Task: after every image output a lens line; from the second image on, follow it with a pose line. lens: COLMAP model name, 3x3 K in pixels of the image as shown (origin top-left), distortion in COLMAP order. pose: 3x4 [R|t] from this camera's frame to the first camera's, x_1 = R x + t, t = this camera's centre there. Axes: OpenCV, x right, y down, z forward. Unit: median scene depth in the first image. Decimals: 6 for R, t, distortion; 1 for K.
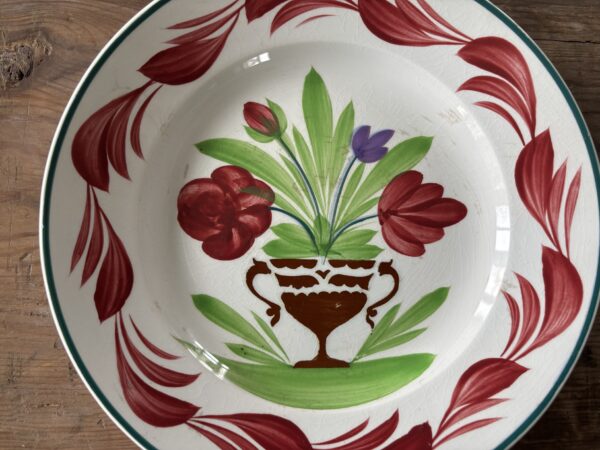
lens RADIAL K [[441.9, 0, 303.7], [0, 441.9, 220.3], [0, 0, 1]] dist [-0.011025, -0.011595]
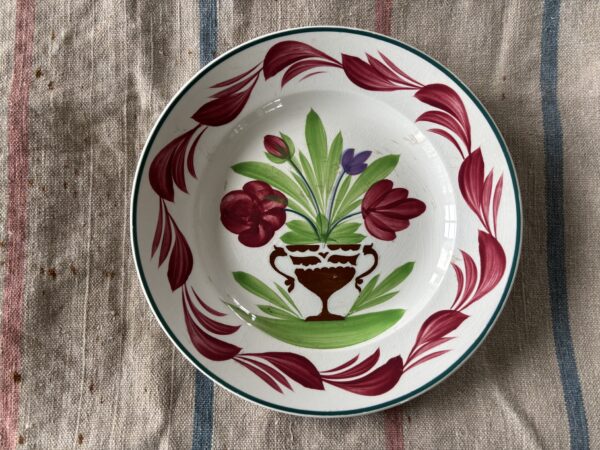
lens RADIAL K [[441.9, 0, 297.7], [0, 441.9, 223.6], [0, 0, 1]] dist [-0.011025, -0.011595]
pose [[0.999201, -0.031689, -0.024364, -0.002028], [0.031886, 0.999462, 0.007742, 0.007670], [0.024106, -0.008513, 0.999673, -0.426077]]
